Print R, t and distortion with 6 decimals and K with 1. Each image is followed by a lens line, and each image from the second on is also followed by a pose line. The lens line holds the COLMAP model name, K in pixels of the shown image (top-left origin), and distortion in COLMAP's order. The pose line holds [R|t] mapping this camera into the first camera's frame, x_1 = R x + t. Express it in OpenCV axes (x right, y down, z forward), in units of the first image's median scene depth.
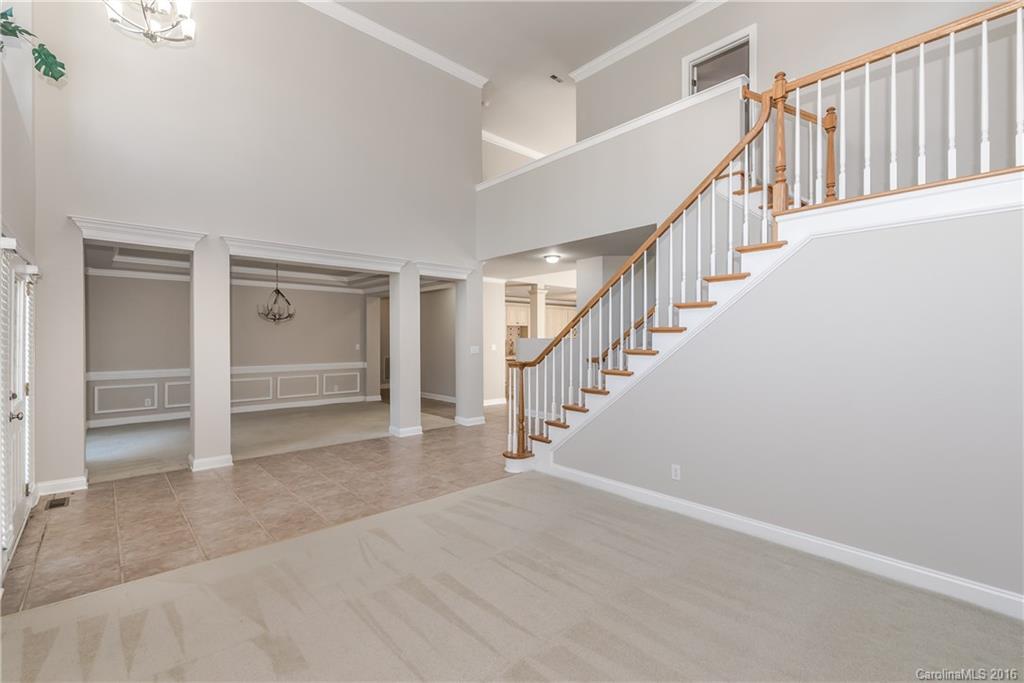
lens RADIAL K [[441.8, 0, 507.4], [0, 441.8, 335.0], [0, 0, 1]] dist [-0.001647, 0.001037]
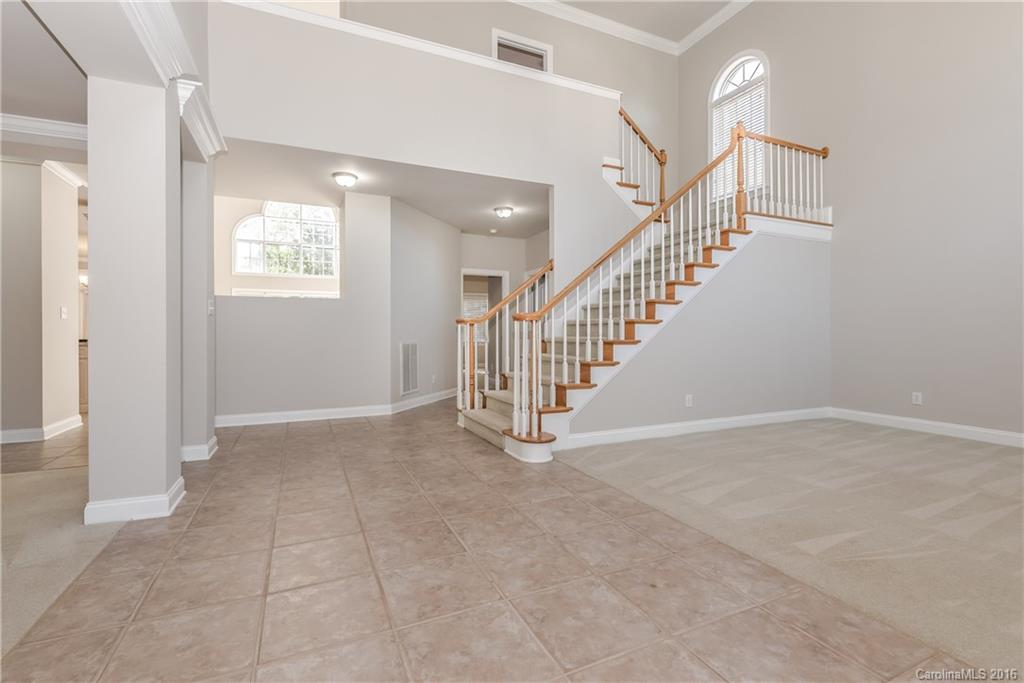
lens RADIAL K [[441.8, 0, 512.6], [0, 441.8, 327.6], [0, 0, 1]] dist [-0.001647, 0.001037]
pose [[0.320496, 0.013689, 0.947151, -0.791529], [-0.004676, 0.999906, -0.012869, 0.110429], [-0.947238, -0.000305, 0.320530, 0.923455]]
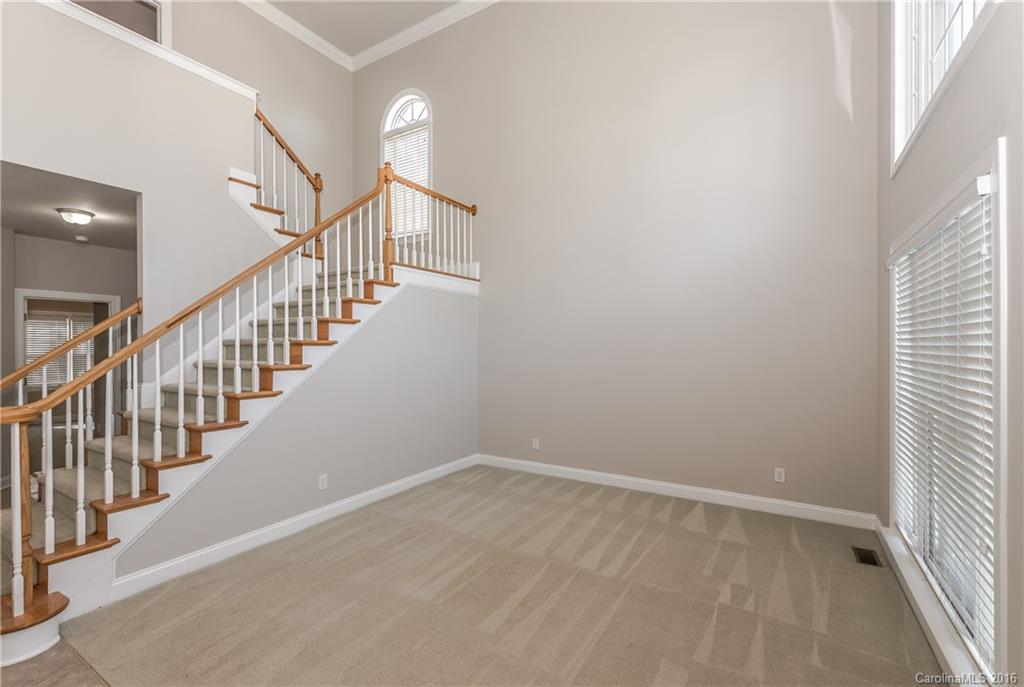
lens RADIAL K [[452.9, 0, 507.4], [0, 452.9, 351.8], [0, 0, 1]] dist [0.003869, -0.000021]
pose [[-0.275215, 0.005671, 0.961366, -0.641078], [0.012640, 0.999918, -0.002280, 0.014915], [-0.961300, 0.011525, -0.275264, 0.756689]]
